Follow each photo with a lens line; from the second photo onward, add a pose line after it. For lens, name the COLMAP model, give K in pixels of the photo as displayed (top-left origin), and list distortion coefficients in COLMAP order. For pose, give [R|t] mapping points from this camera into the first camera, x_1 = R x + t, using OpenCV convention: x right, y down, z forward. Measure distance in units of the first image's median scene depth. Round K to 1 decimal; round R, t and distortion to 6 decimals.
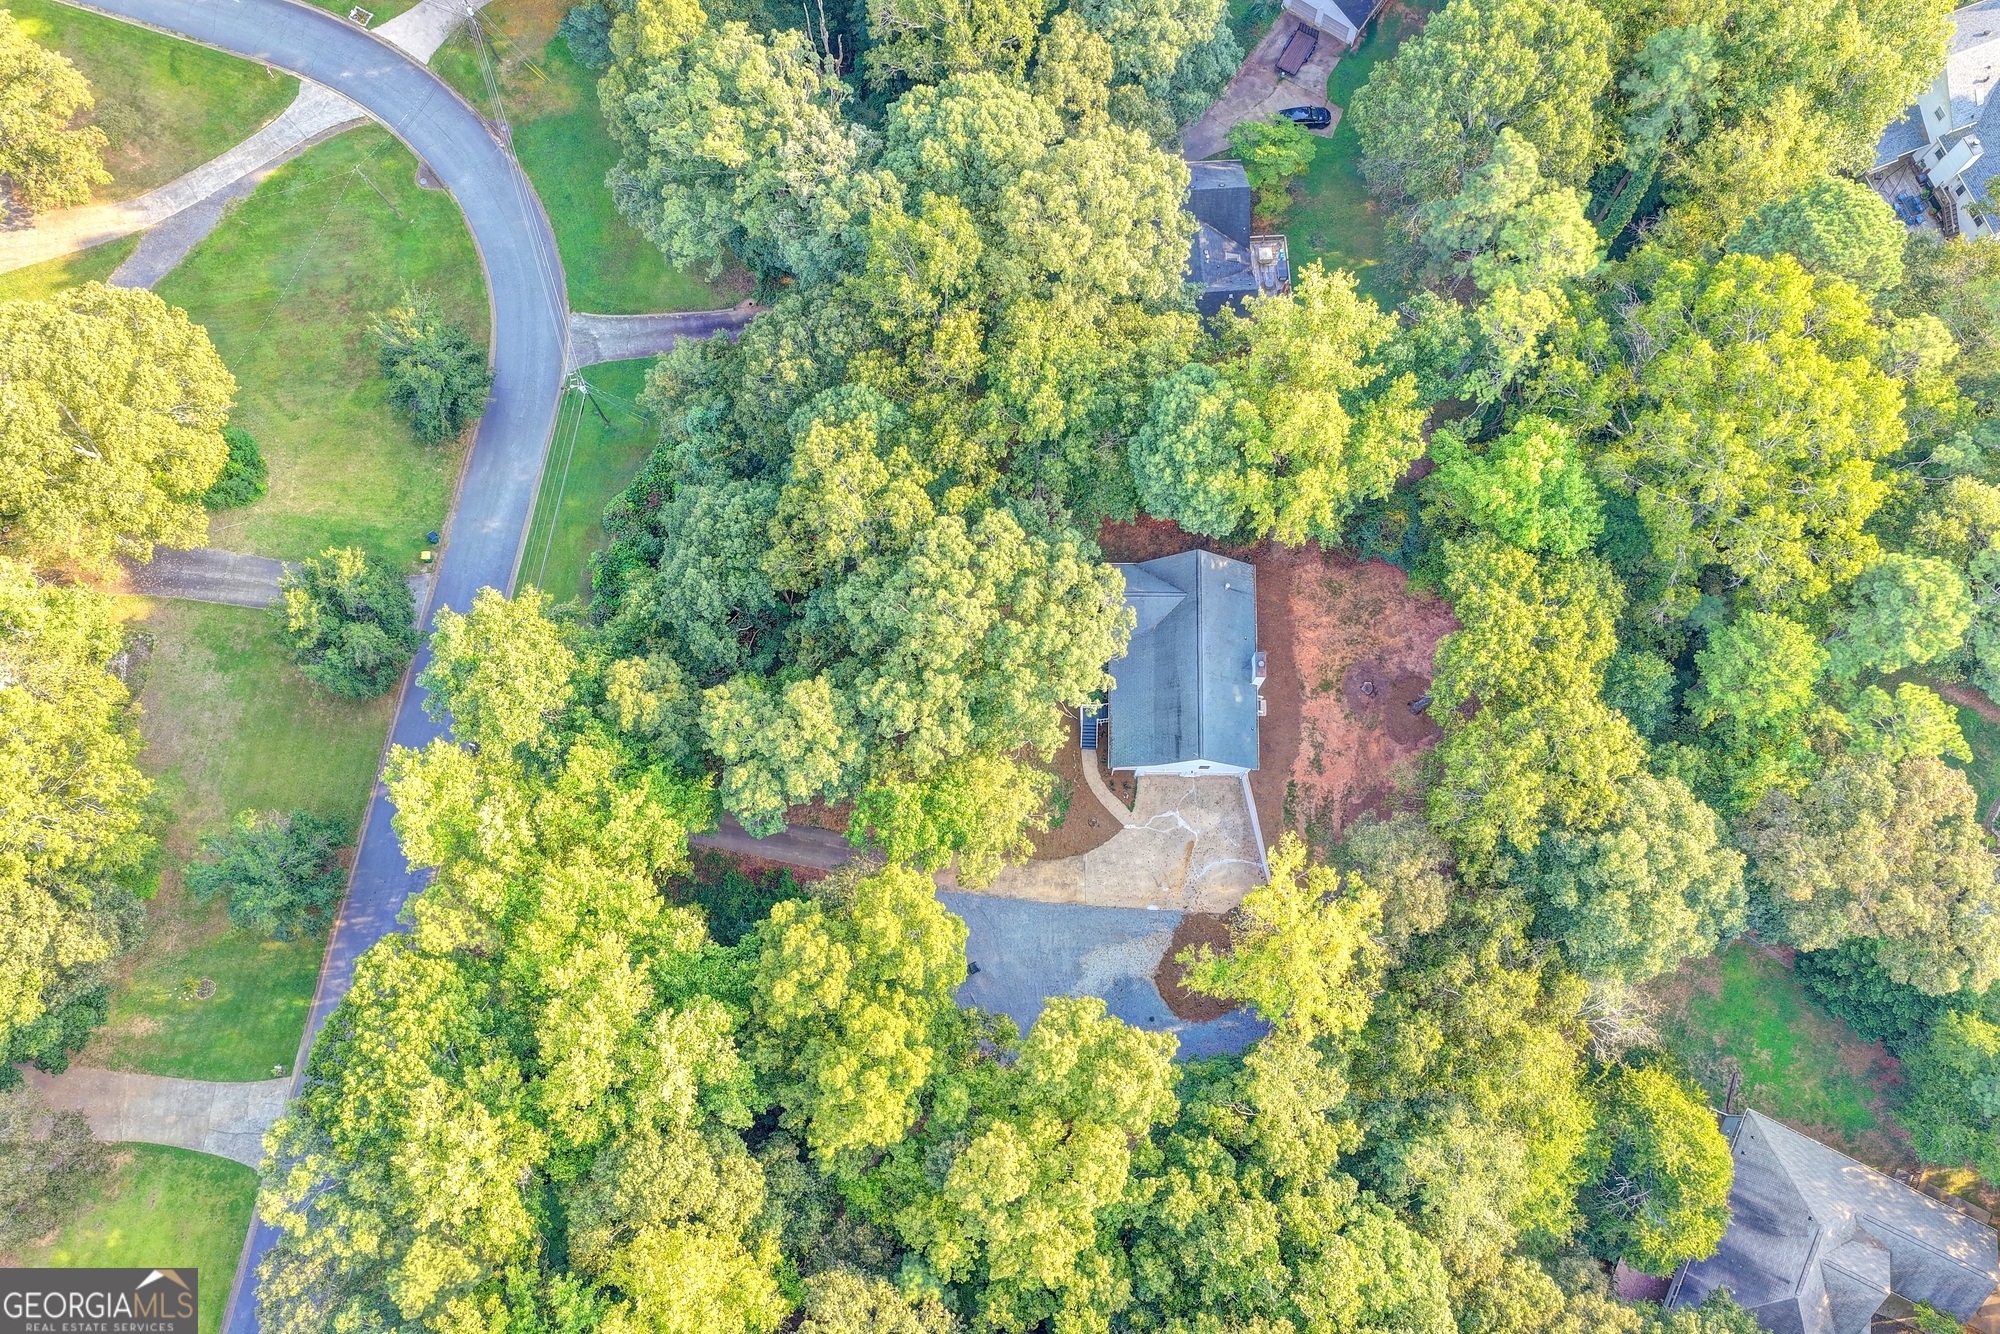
lens RADIAL K [[1661.3, 0, 1005.3], [0, 1661.3, 677.5], [0, 0, 1]] dist [-0.014136, 0.043112]
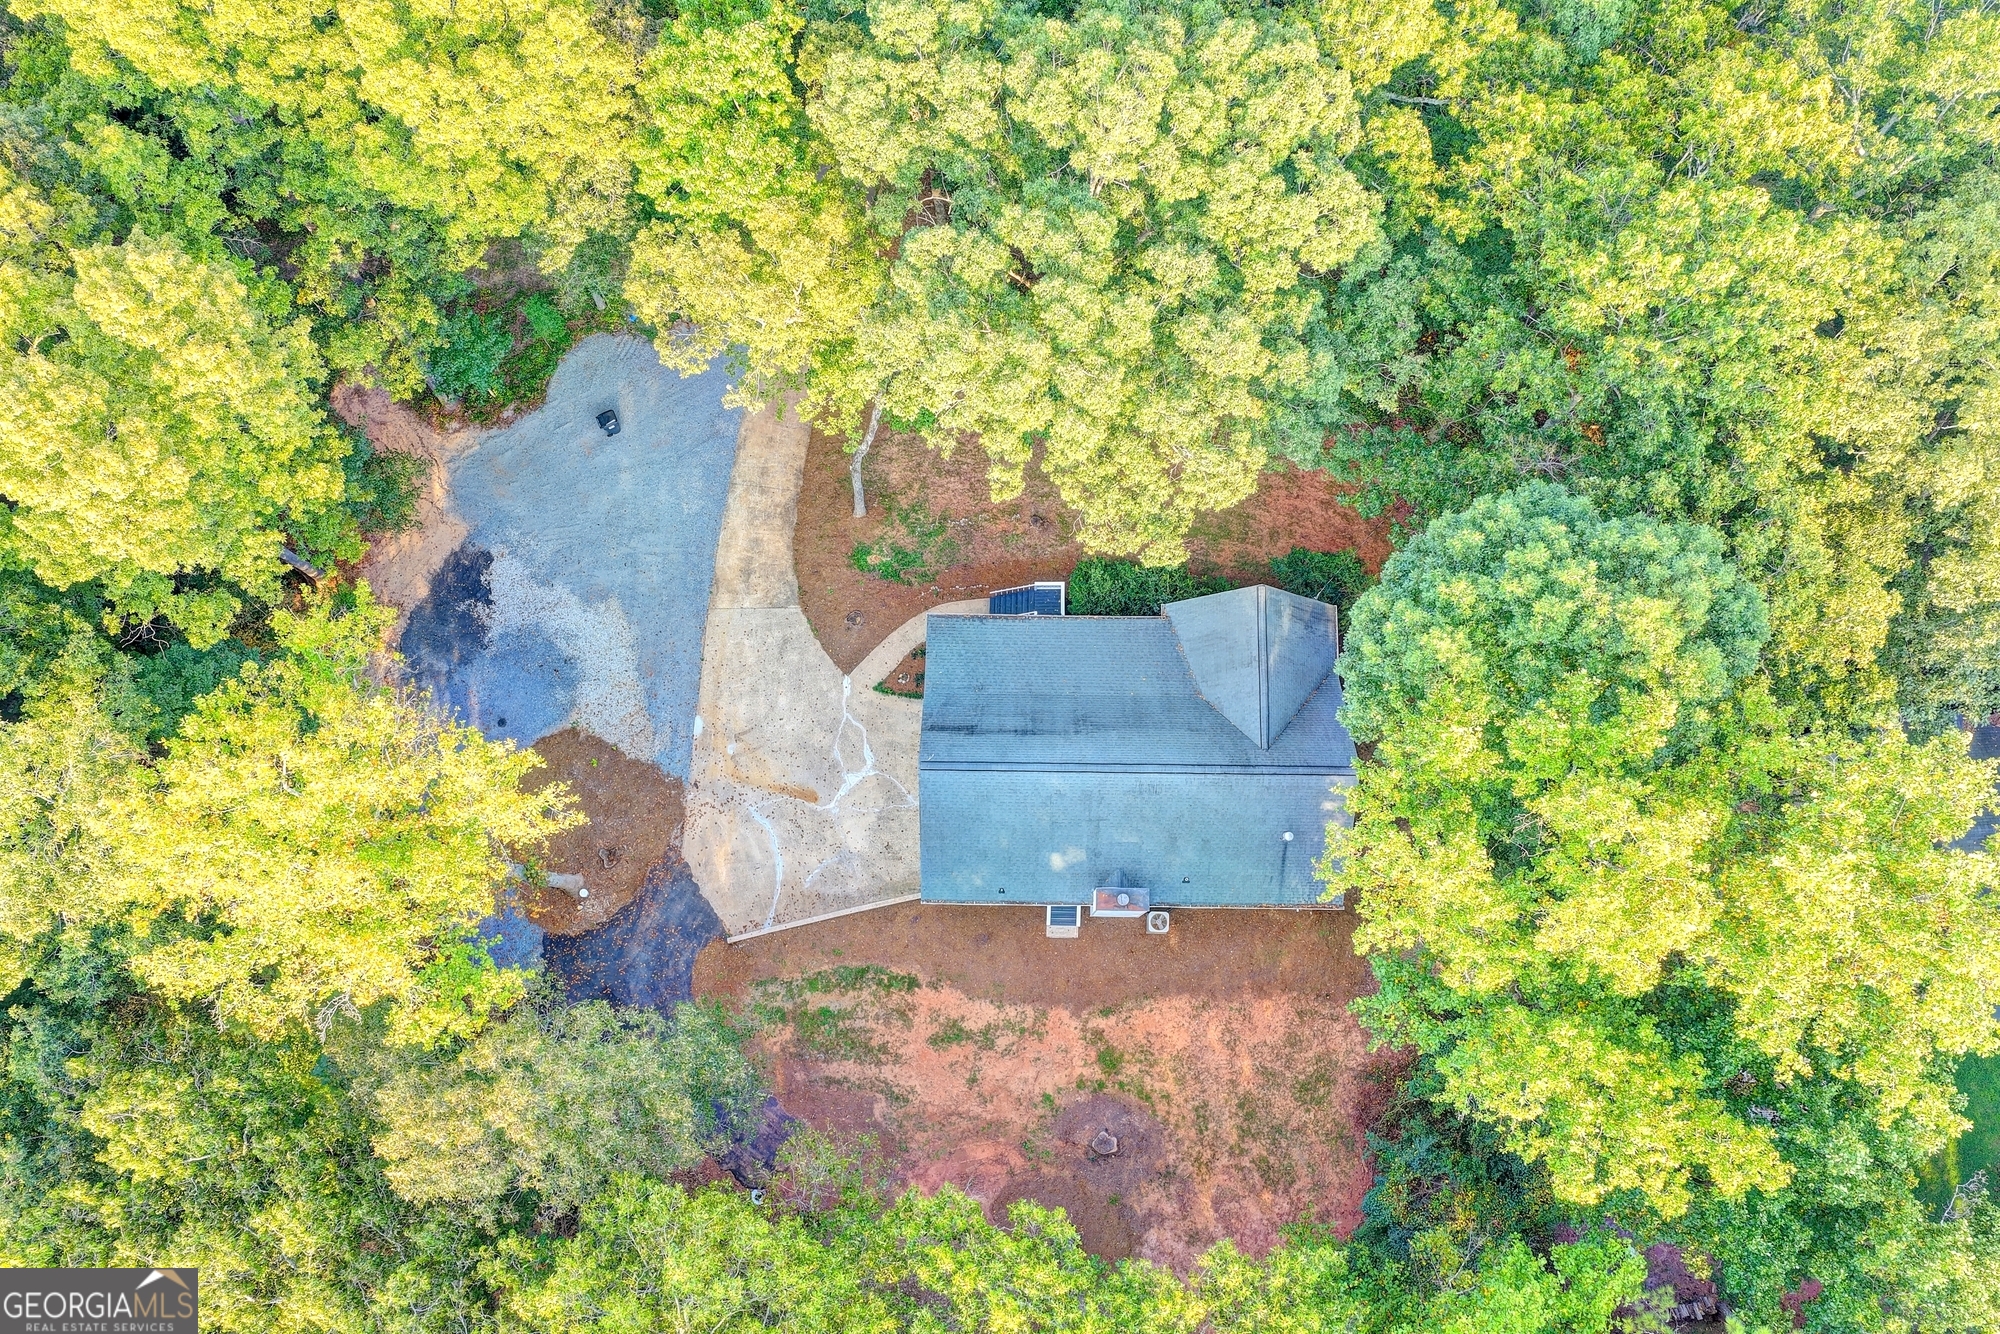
lens RADIAL K [[1661.3, 0, 1005.3], [0, 1661.3, 677.5], [0, 0, 1]] dist [-0.014136, 0.043112]
pose [[0.002573, 0.983337, -0.181773, 0.200803], [-0.970987, 0.045922, 0.234680, -0.103684], [0.239117, 0.175896, 0.954926, 0.577476]]
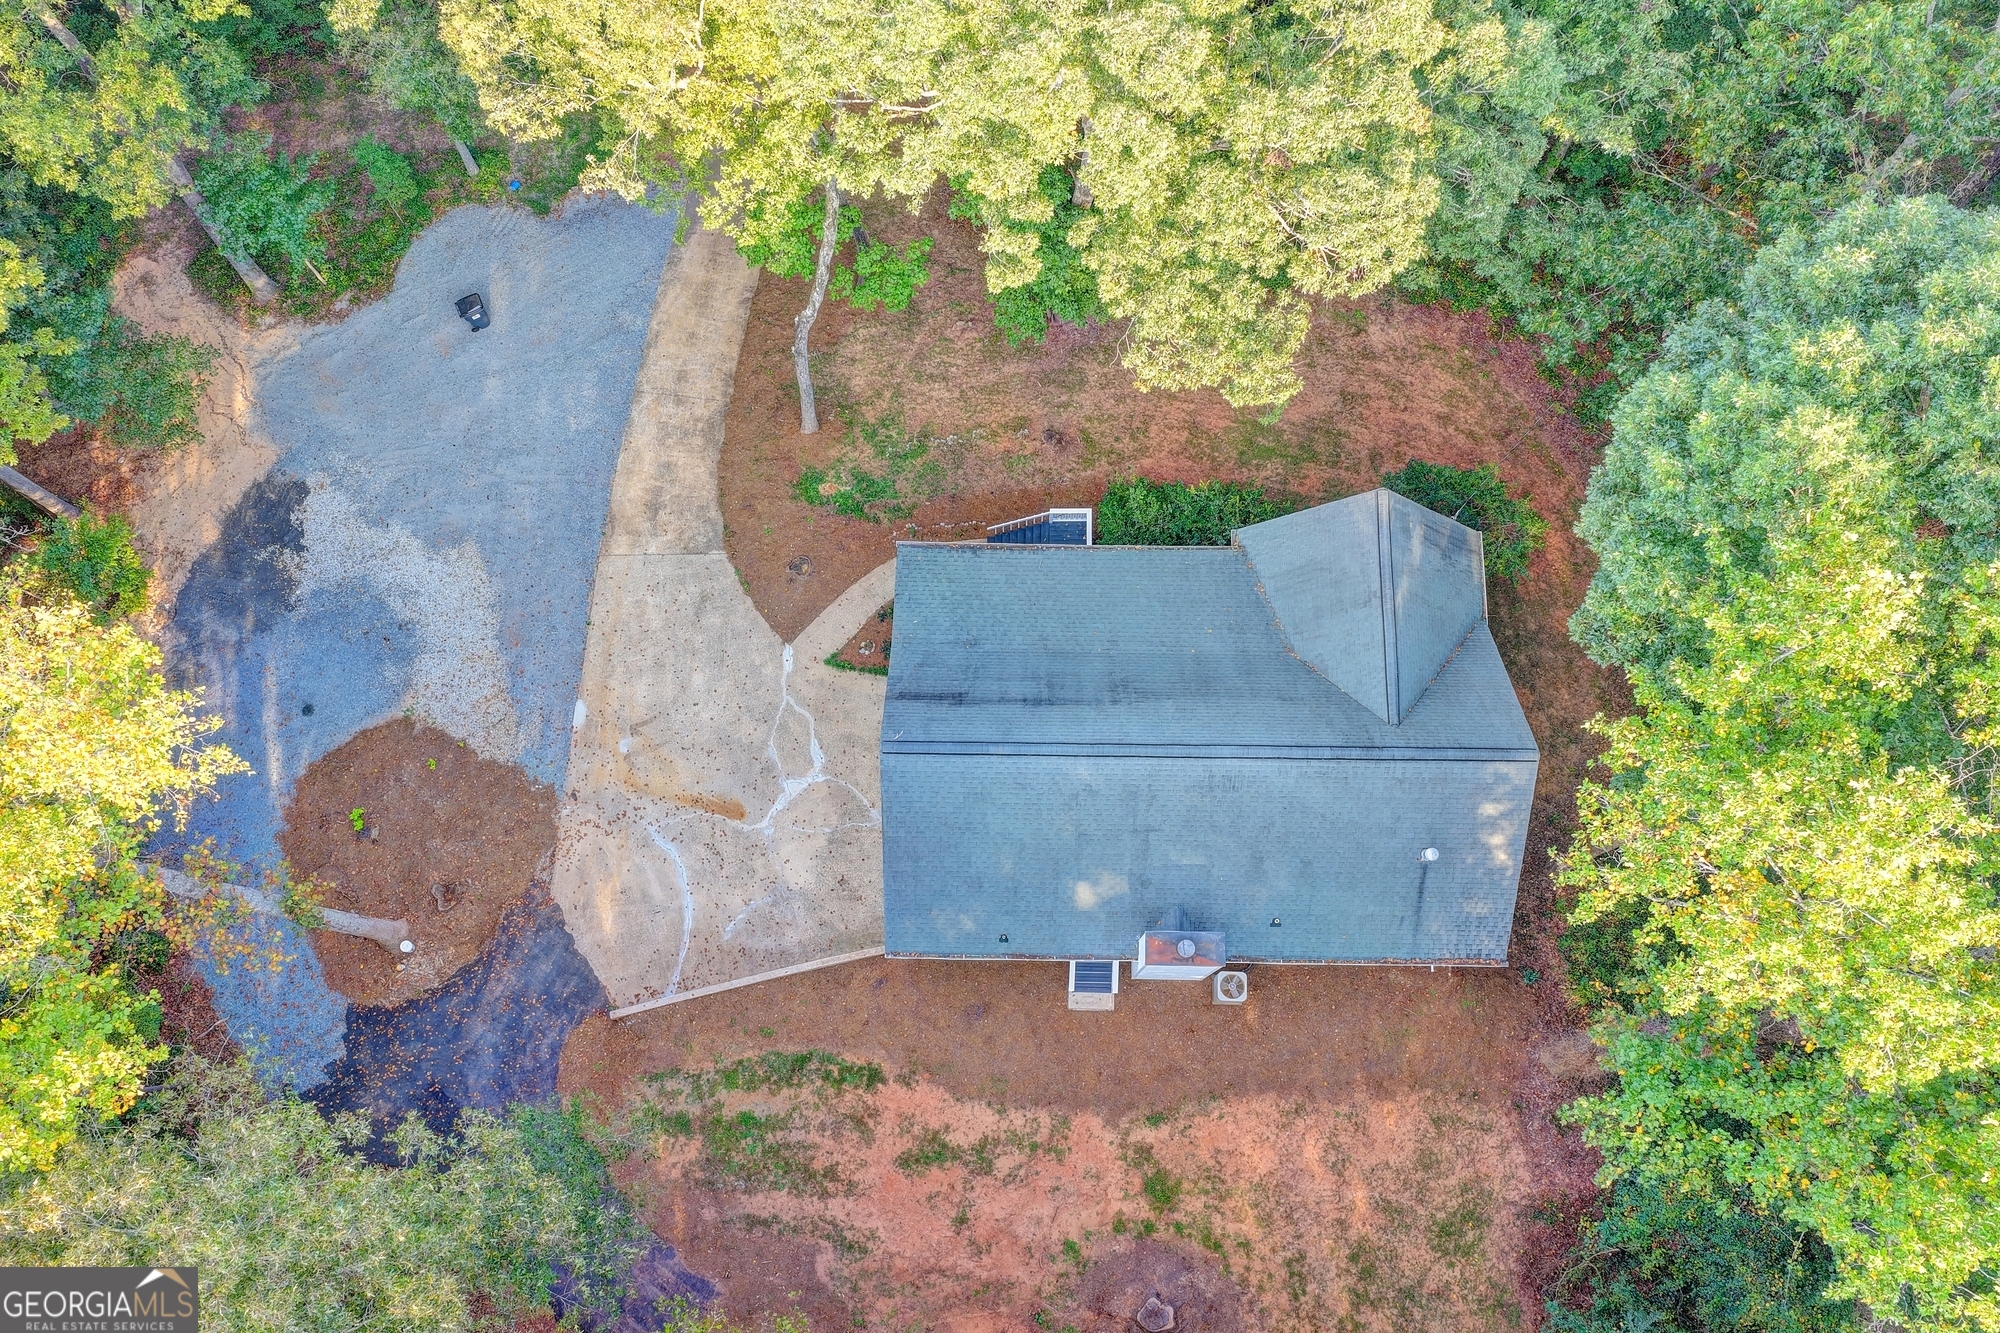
lens RADIAL K [[1661.3, 0, 1005.3], [0, 1661.3, 677.0], [0, 0, 1]] dist [-0.014136, 0.043112]
pose [[0.002581, 0.970891, -0.239509, 0.202713], [-0.971043, 0.059651, 0.231340, -0.058769], [0.238893, 0.231976, 0.942930, 0.755747]]
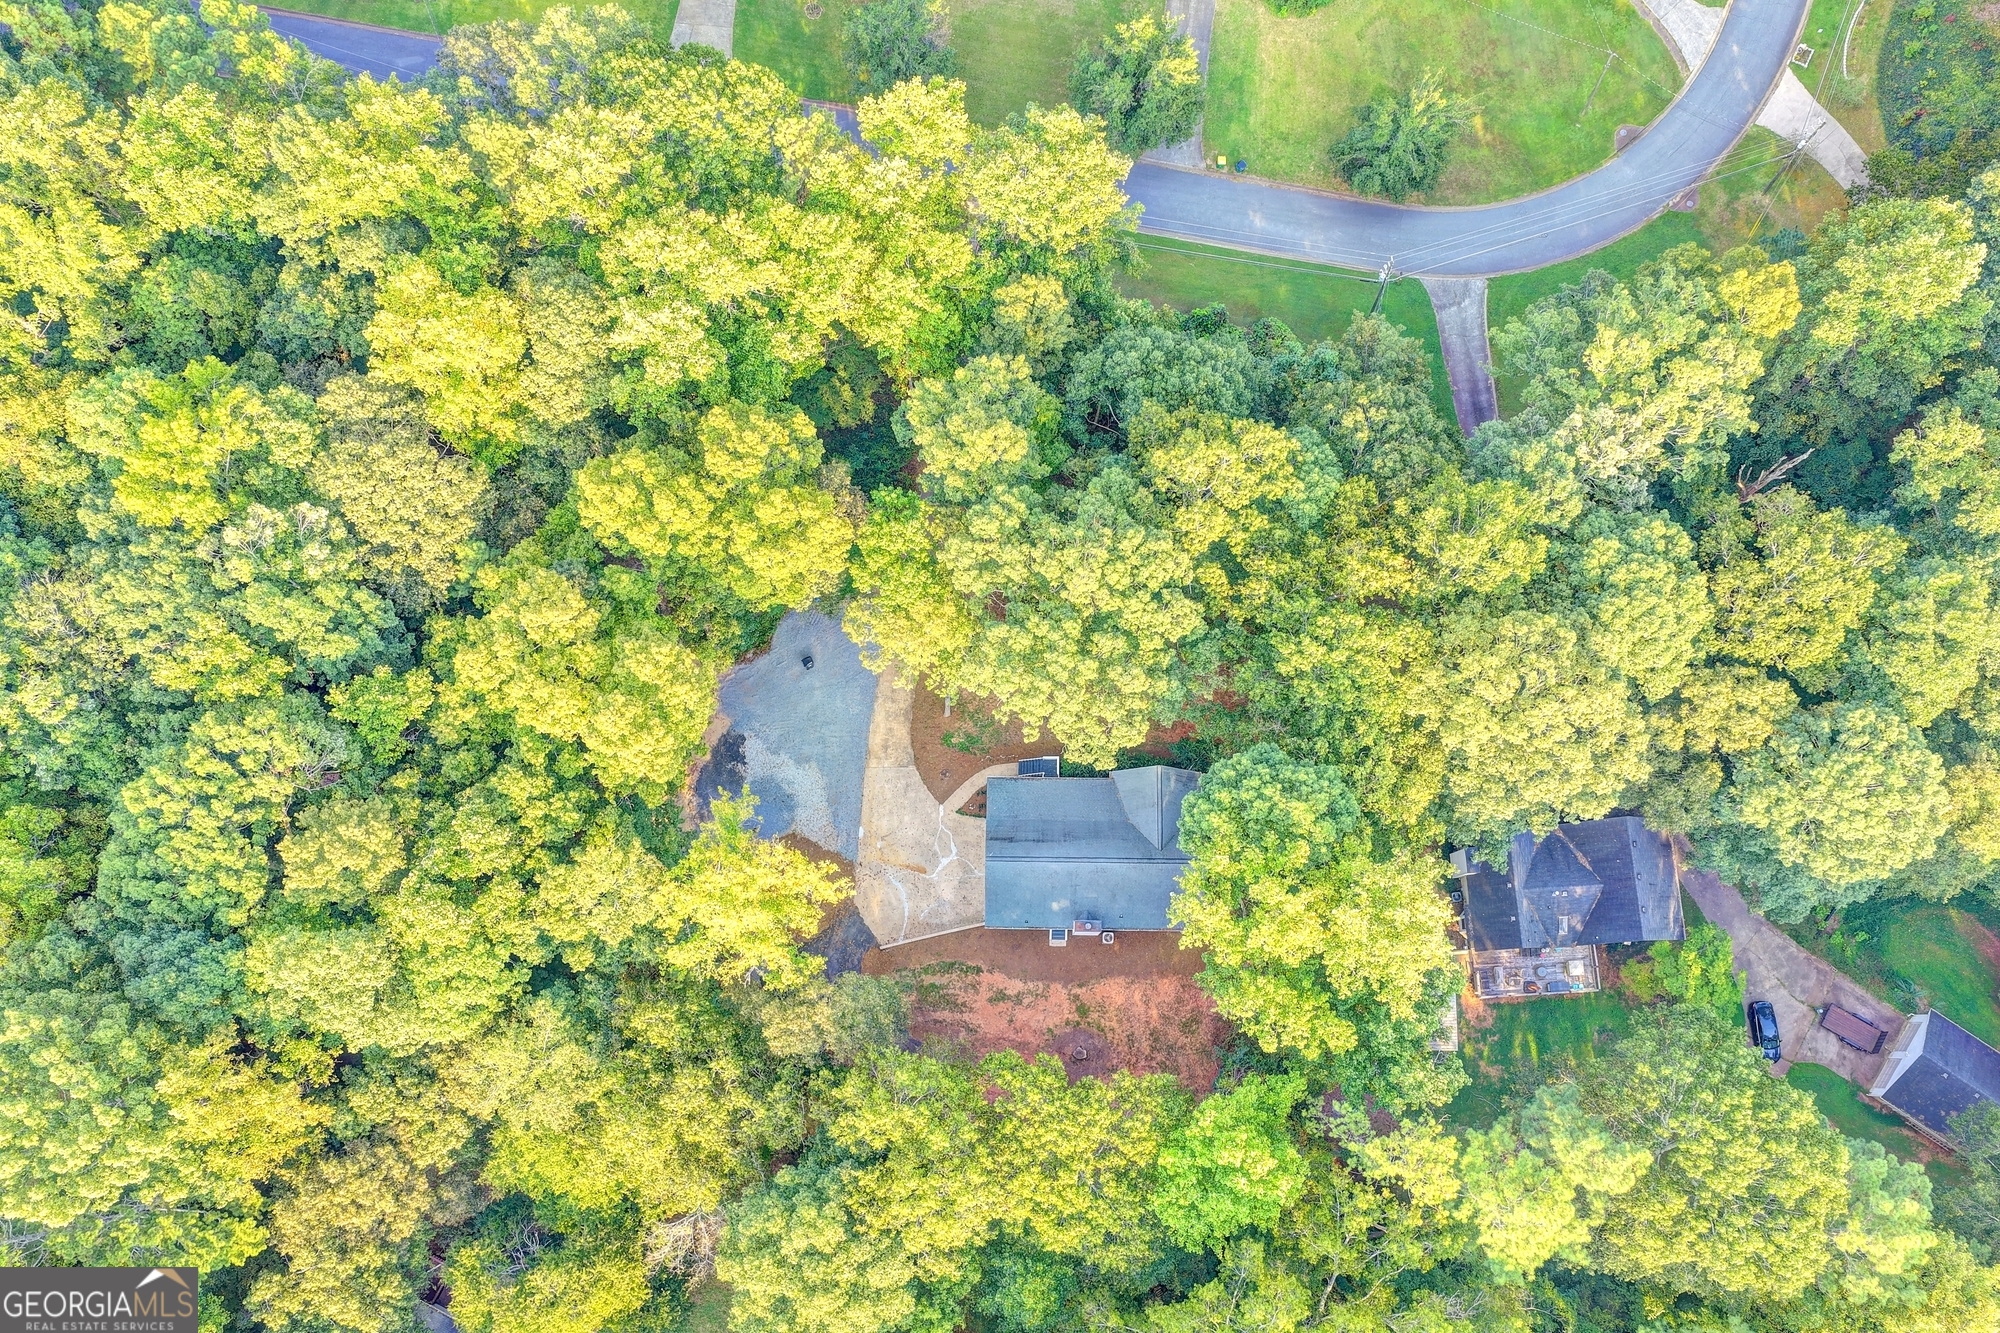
lens RADIAL K [[1661.3, 0, 1005.3], [0, 1661.3, 677.0], [0, 0, 1]] dist [-0.014136, 0.043112]
pose [[0.002870, 0.980600, -0.196001, 0.226345], [-0.971038, 0.049559, 0.233731, -0.219361], [0.238910, 0.189653, 0.952341, 0.041842]]
